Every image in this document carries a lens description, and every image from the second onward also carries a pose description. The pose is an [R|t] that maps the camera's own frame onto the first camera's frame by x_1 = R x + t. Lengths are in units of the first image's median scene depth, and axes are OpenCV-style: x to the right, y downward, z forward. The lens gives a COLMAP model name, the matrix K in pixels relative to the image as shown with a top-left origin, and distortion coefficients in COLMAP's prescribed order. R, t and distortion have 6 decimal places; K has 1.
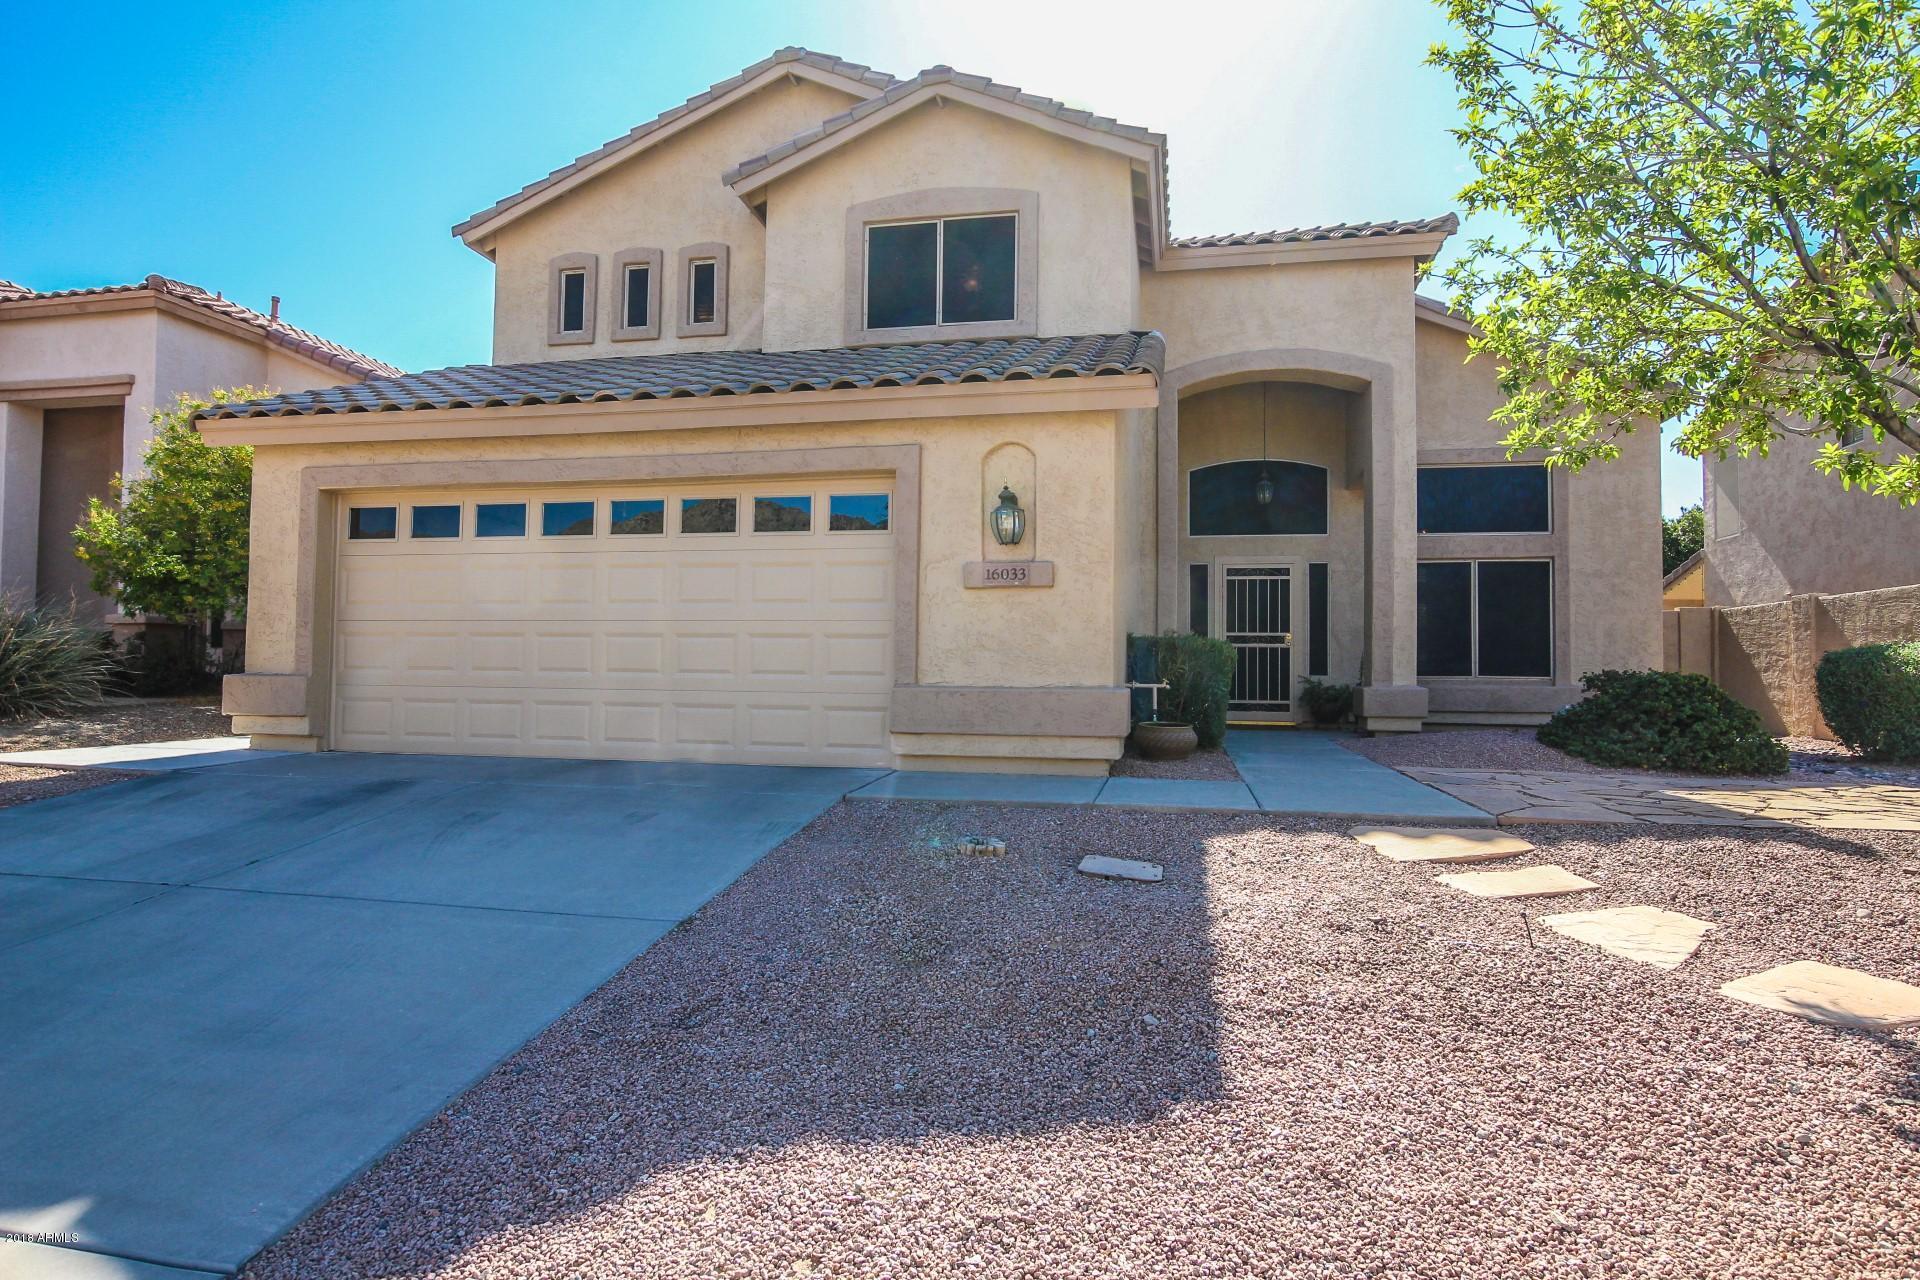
lens RADIAL K [[1035.7, 0, 968.2], [0, 1035.7, 642.8], [0, 0, 1]] dist [-0.026041, 0.004299]
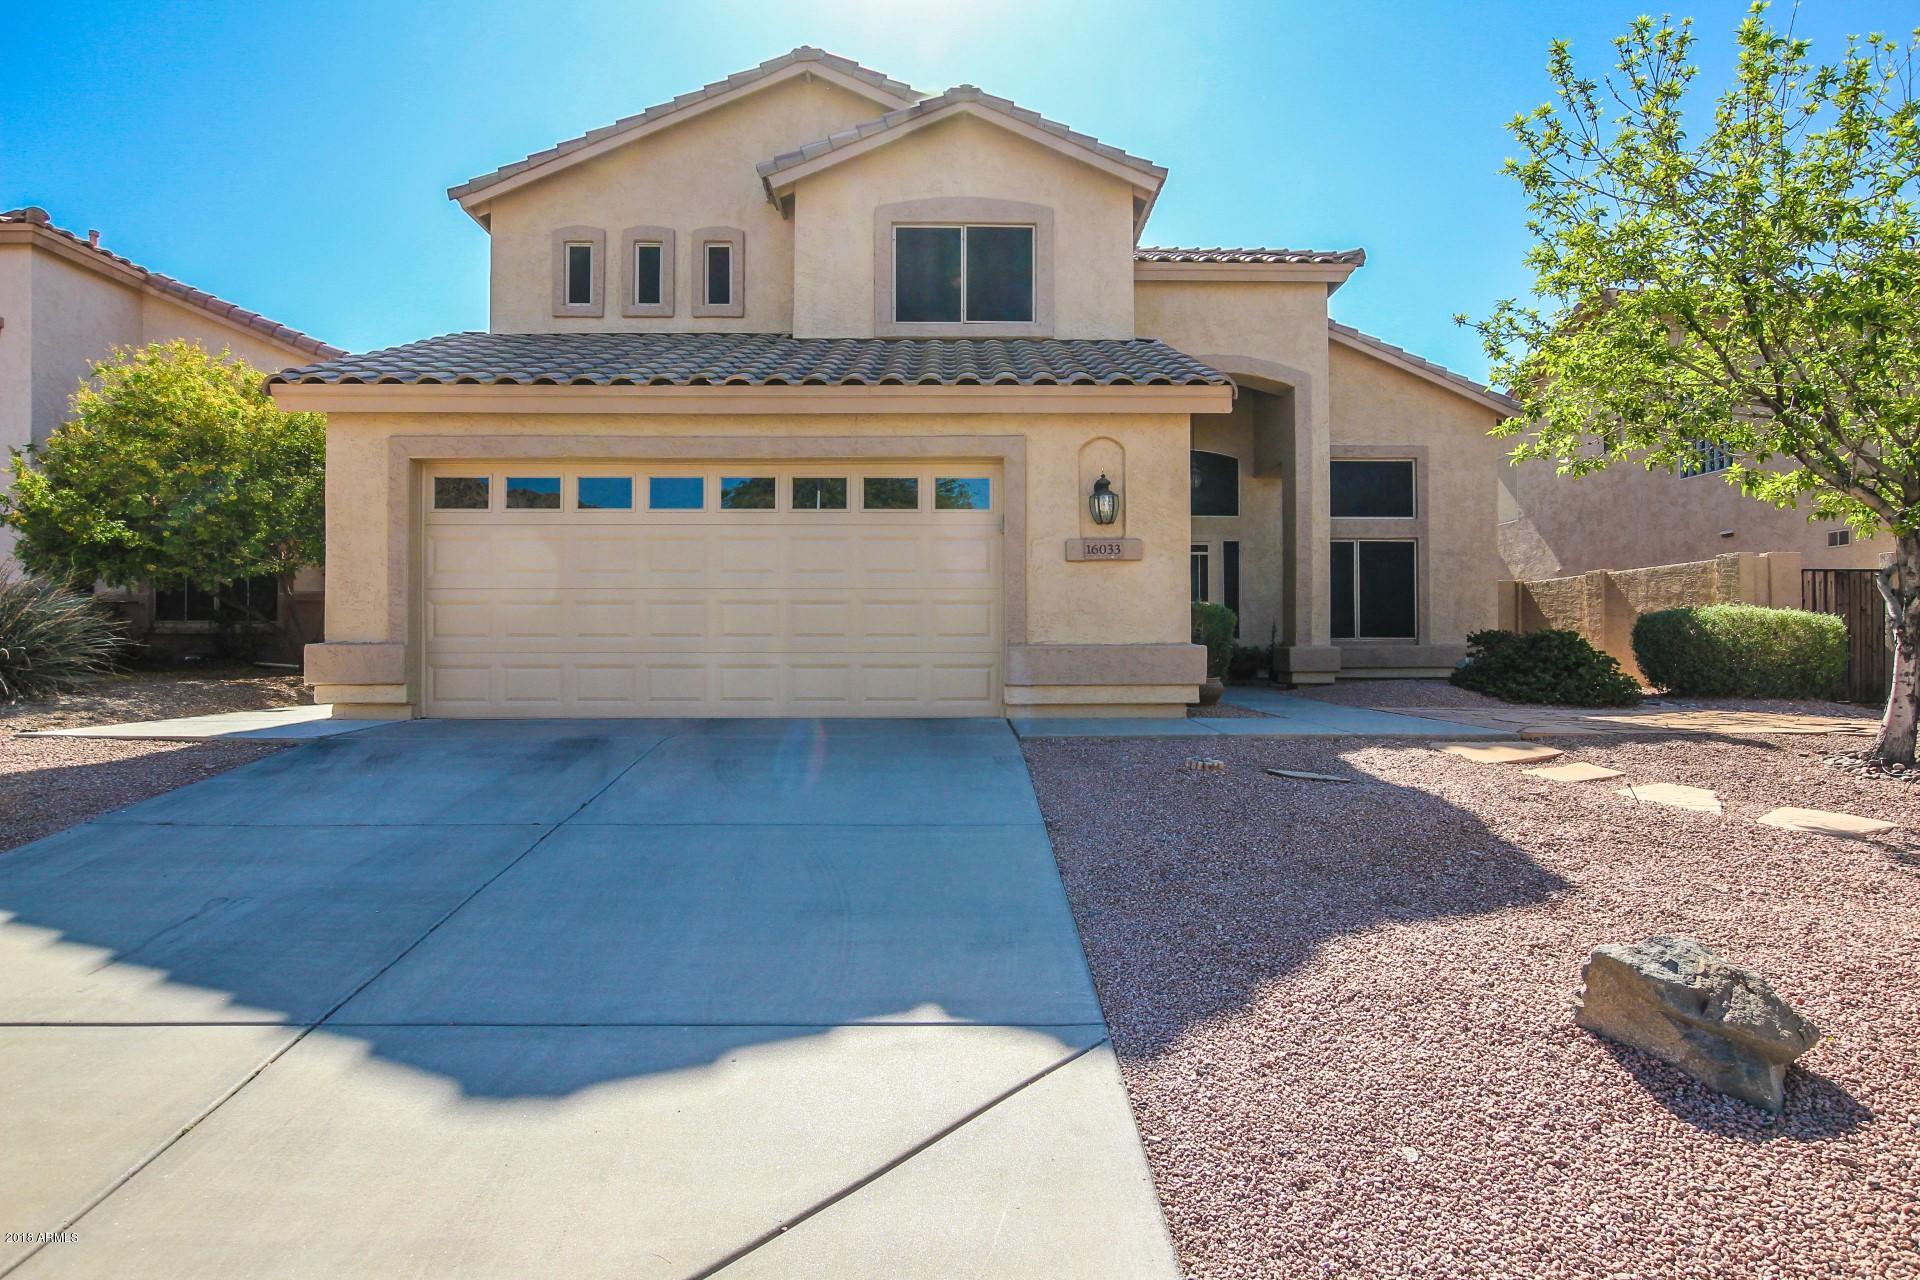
lens RADIAL K [[1035.7, 0, 968.8], [0, 1035.7, 641.5], [0, 0, 1]] dist [-0.026041, 0.004299]
pose [[0.975973, -0.010669, 0.217631, -0.291438], [0.005439, 0.999682, 0.024615, 0.007049], [-0.217824, -0.022840, 0.975721, -0.094482]]
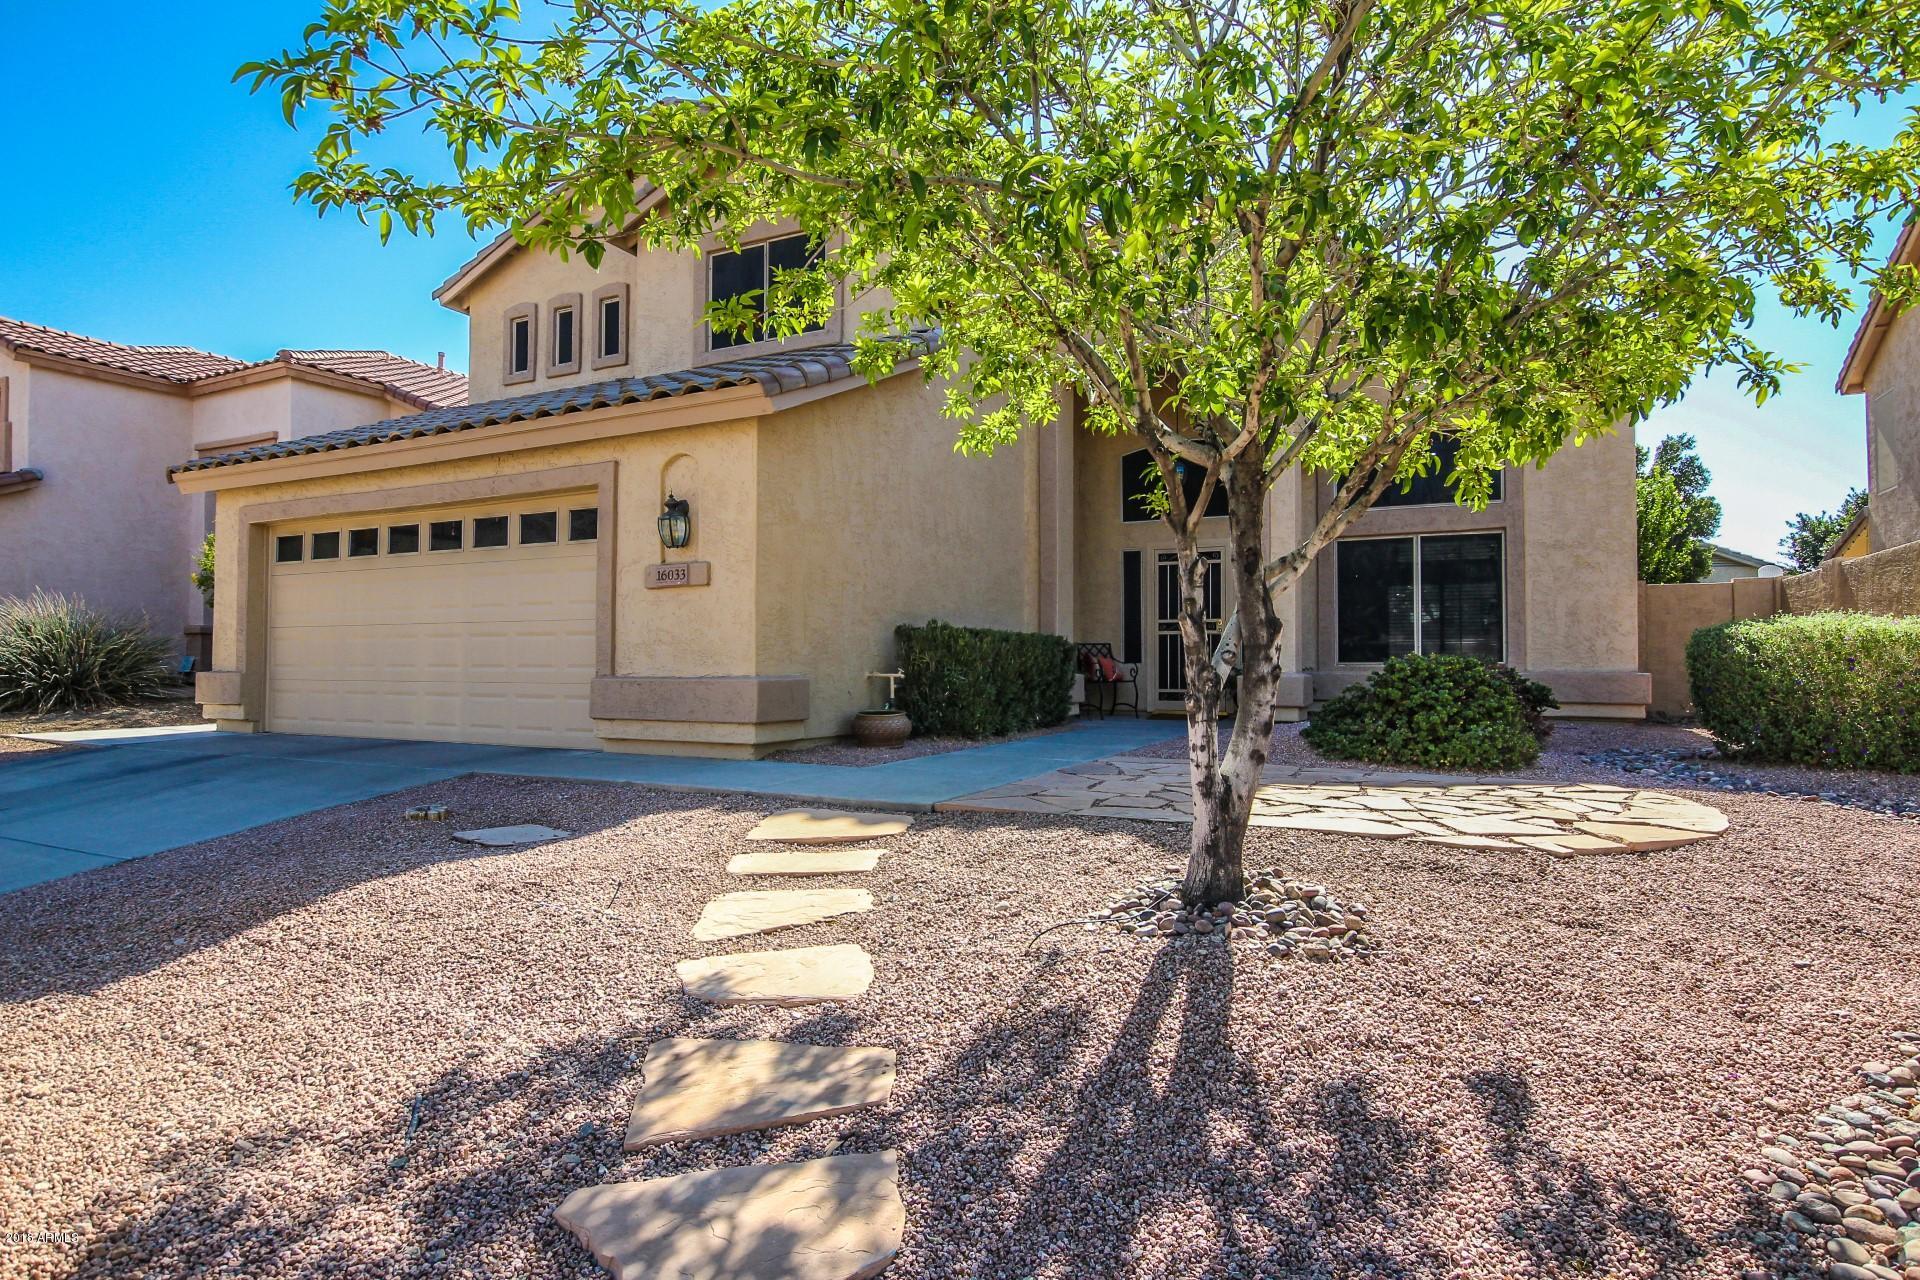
lens RADIAL K [[1035.7, 0, 968.6], [0, 1035.7, 643.3], [0, 0, 1]] dist [-0.026041, 0.004299]
pose [[0.965549, -0.015760, -0.259745, 0.489549], [0.018133, 0.999813, 0.006744, 0.003737], [0.259590, -0.011222, 0.965654, 0.017329]]
